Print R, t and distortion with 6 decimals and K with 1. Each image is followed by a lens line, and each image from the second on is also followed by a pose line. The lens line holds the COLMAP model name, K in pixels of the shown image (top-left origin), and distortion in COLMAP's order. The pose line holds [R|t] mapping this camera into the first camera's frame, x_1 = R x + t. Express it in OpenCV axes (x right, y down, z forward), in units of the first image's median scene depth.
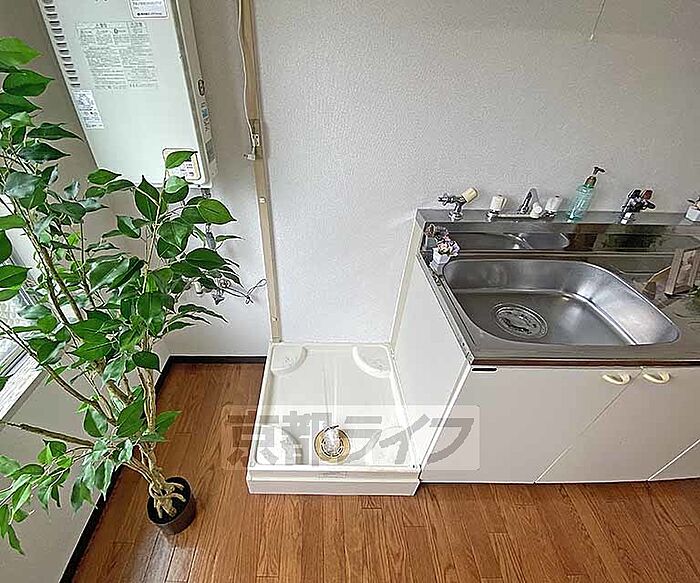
lens RADIAL K [[318.9, 0, 314.7], [0, 318.9, 288.8], [0, 0, 1]] dist [0.020833, -0.019781]
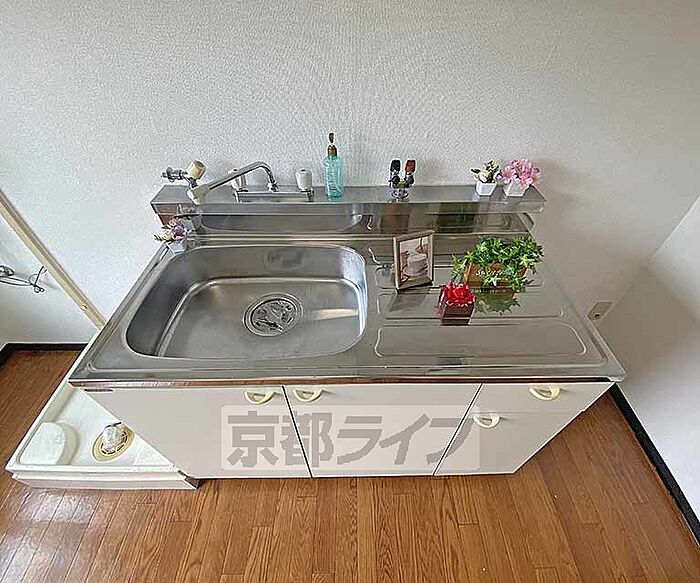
lens RADIAL K [[318.9, 0, 359.5], [0, 318.9, 292.1], [0, 0, 1]] dist [0.020833, -0.019781]
pose [[0.999800, -0.016484, 0.011319, 0.880367], [0.014751, 0.990181, 0.139014, -0.084861], [-0.013500, -0.138819, 0.990226, 0.120775]]
